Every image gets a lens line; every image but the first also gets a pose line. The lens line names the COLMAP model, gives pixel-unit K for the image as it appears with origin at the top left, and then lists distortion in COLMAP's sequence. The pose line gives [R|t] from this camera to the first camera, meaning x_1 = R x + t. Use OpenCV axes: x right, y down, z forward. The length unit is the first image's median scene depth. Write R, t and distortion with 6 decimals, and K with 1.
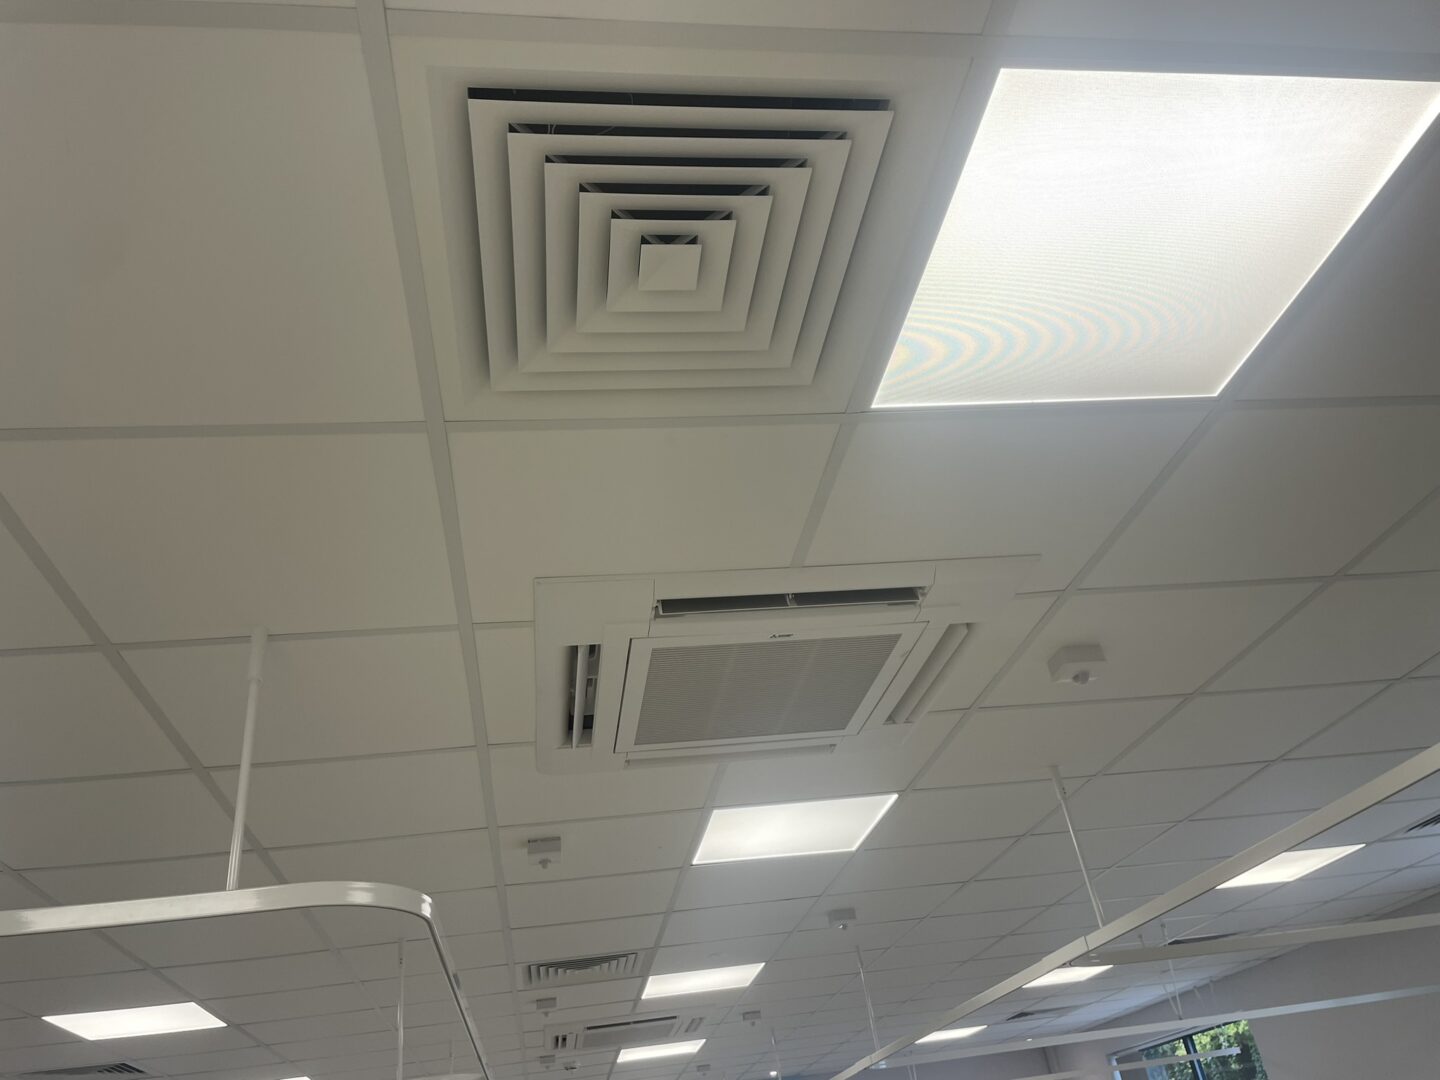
lens RADIAL K [[1083.2, 0, 720.0], [0, 1083.2, 540.0], [0, 0, 1]] dist [0.067035, -0.091048]
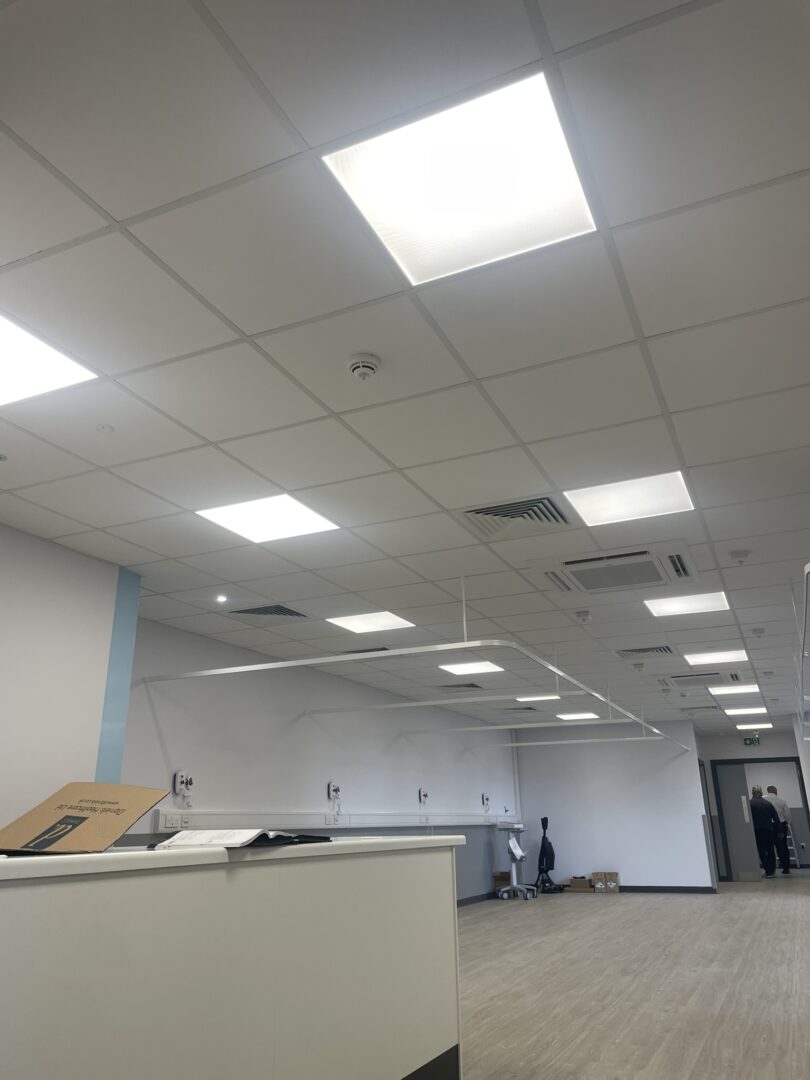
lens RADIAL K [[812.4, 0, 405.0], [0, 812.4, 540.0], [0, 0, 1]] dist [0.067035, -0.091048]
pose [[0.841340, -0.058990, -0.537277, 0.564341], [0.195287, 0.960054, 0.200399, -0.387758], [0.503993, -0.273527, 0.819252, -0.829274]]
